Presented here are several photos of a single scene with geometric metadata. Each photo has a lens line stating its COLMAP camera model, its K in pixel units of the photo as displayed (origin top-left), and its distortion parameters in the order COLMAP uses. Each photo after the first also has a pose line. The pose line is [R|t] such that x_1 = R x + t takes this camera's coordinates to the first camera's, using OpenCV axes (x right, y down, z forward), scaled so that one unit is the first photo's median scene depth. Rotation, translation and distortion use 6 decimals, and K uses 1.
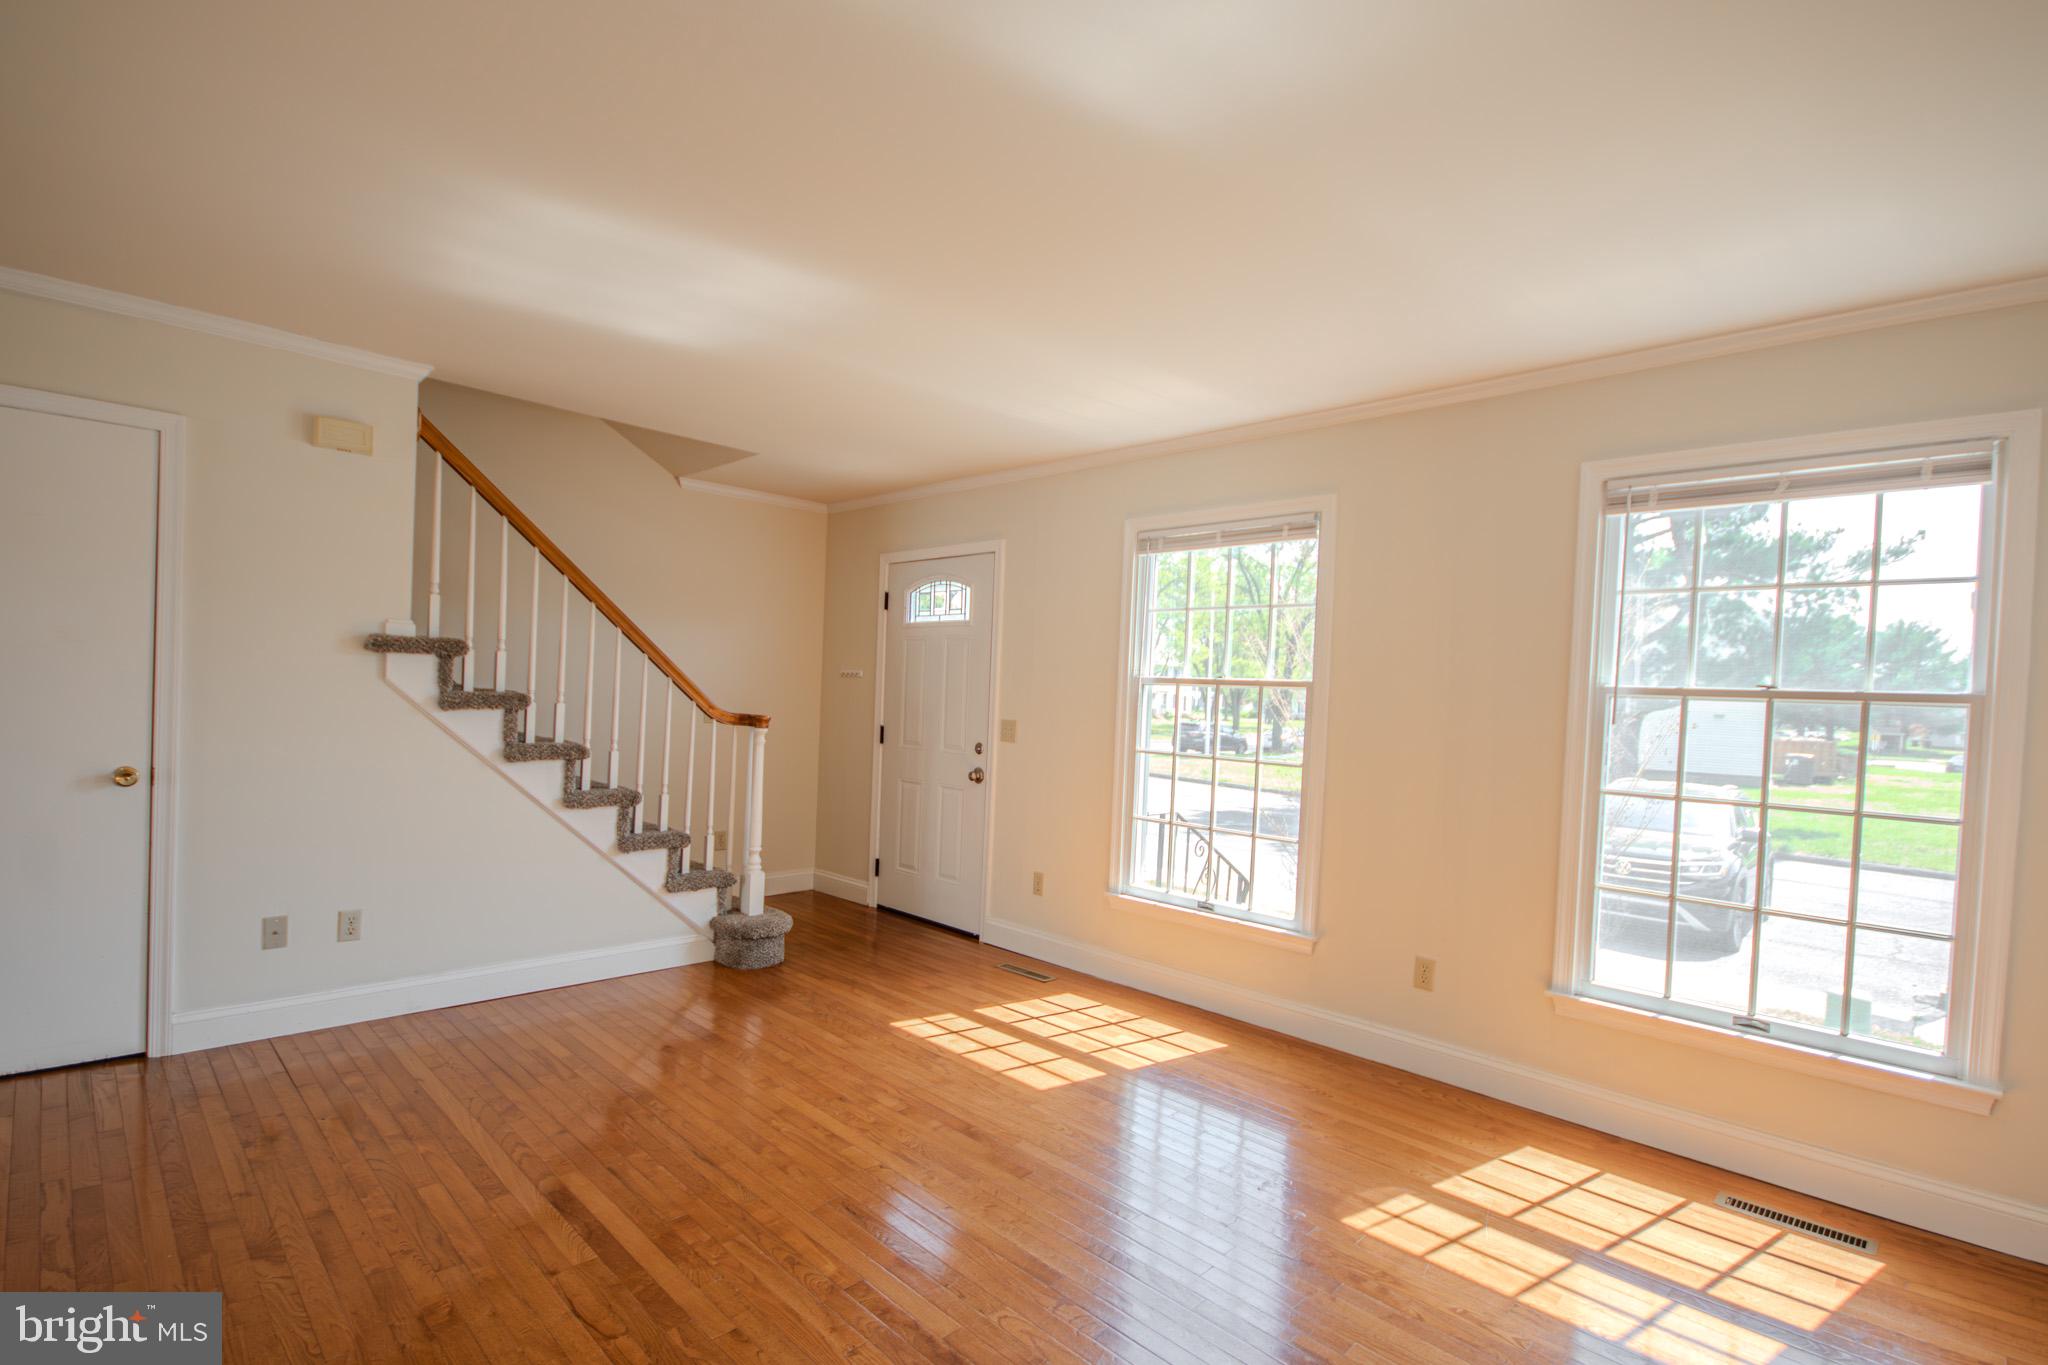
lens RADIAL K [[950.1, 0, 1034.8], [0, 950.1, 710.9], [0, 0, 1]] dist [0.015280, -0.014739]
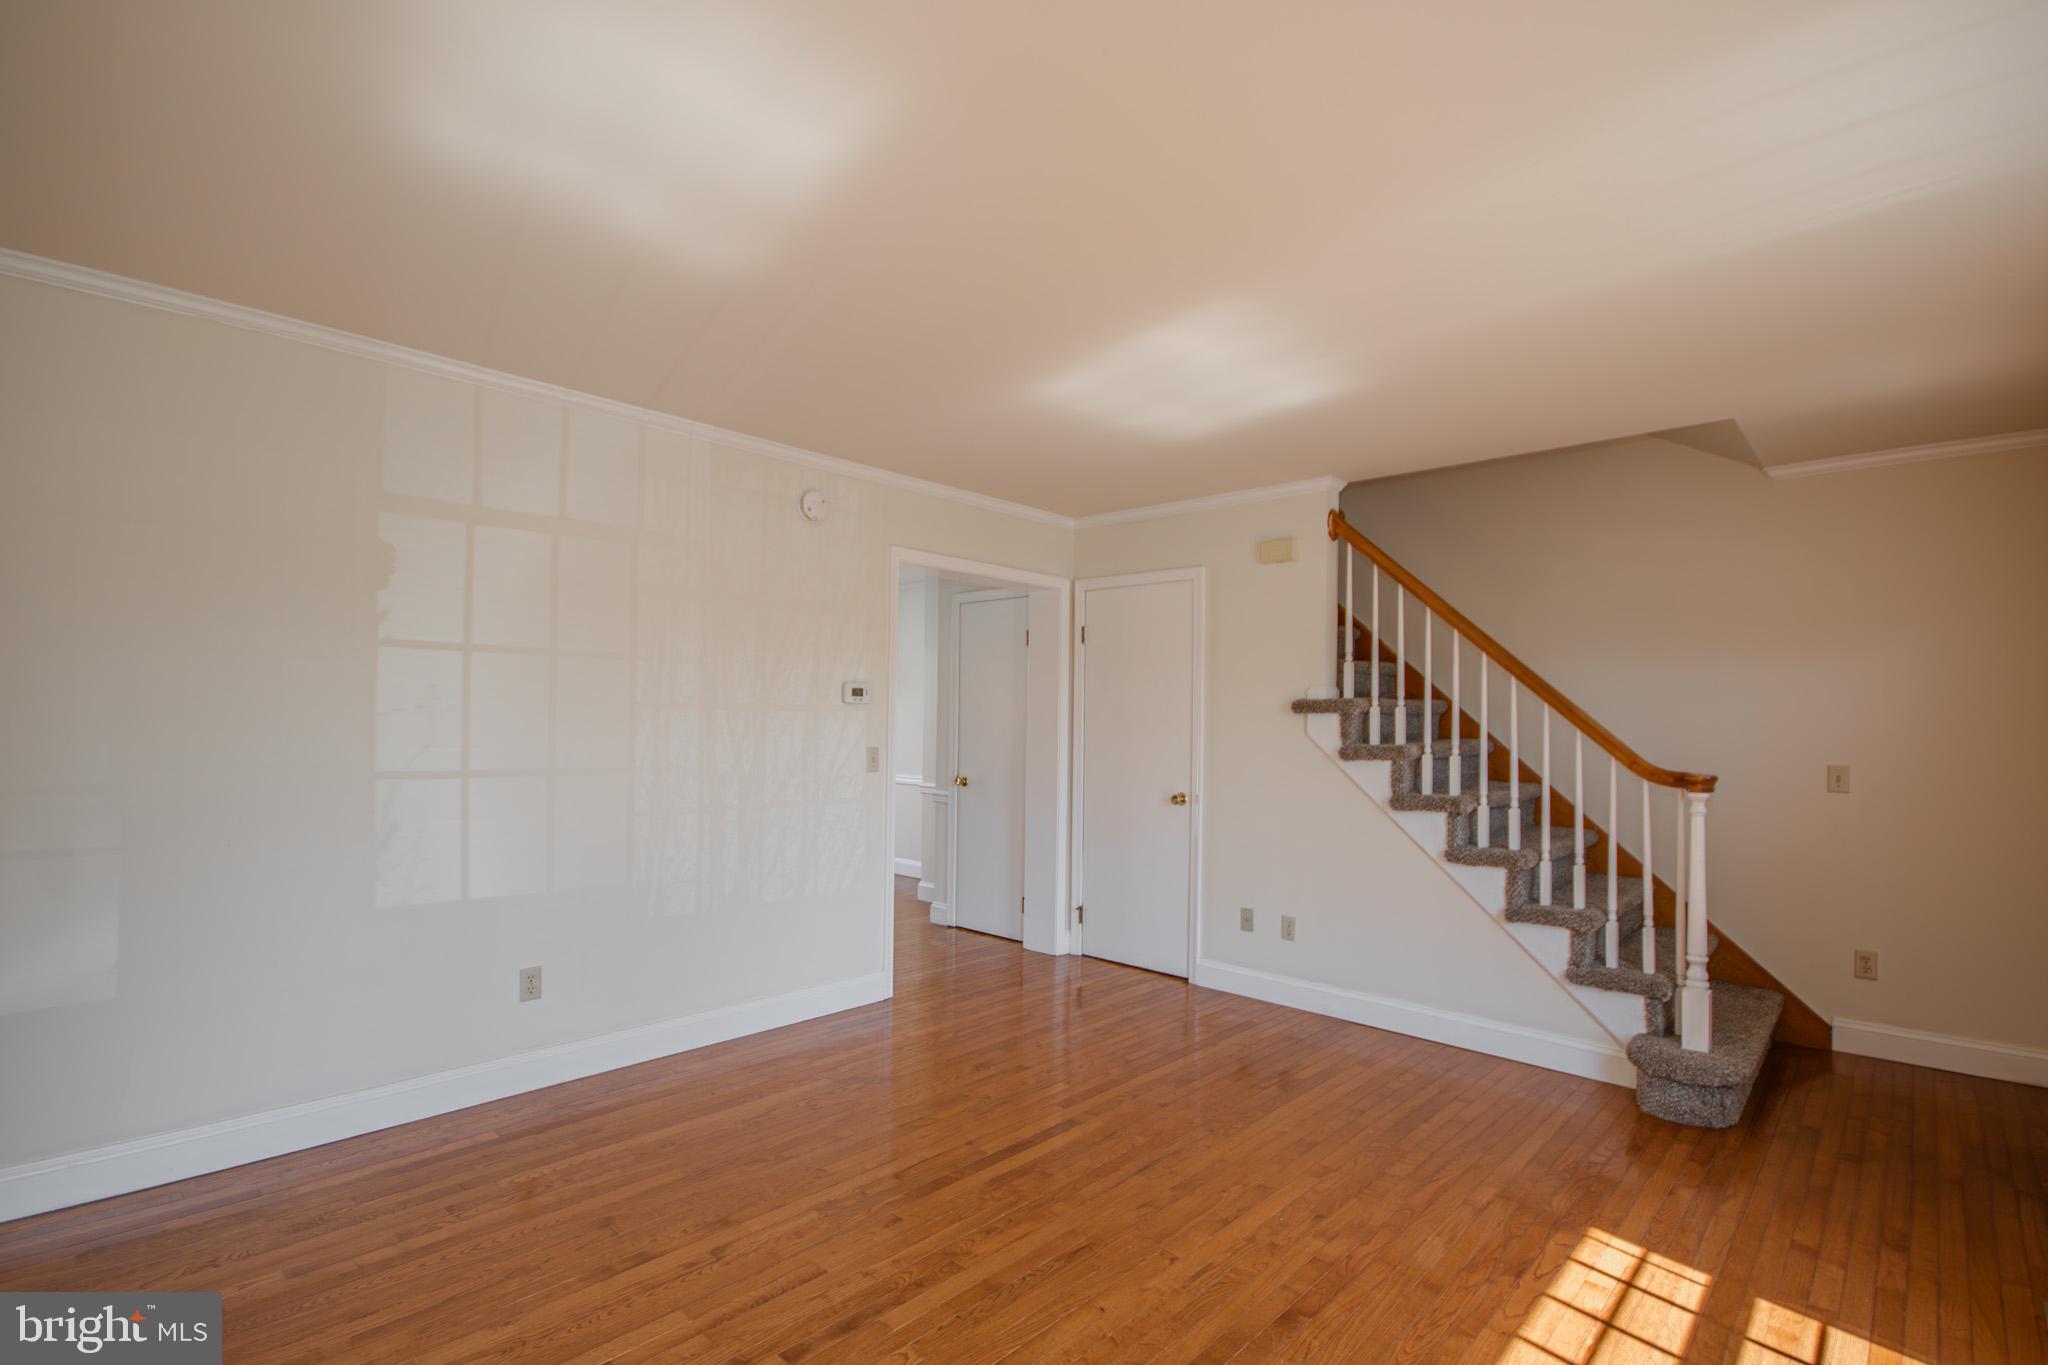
lens RADIAL K [[950.1, 0, 1034.8], [0, 950.1, 710.9], [0, 0, 1]] dist [0.015280, -0.014739]
pose [[0.038615, -0.051768, -0.997912, 0.540721], [-0.029617, 0.998159, -0.052927, 0.012332], [0.998815, 0.031599, 0.037011, 0.589756]]
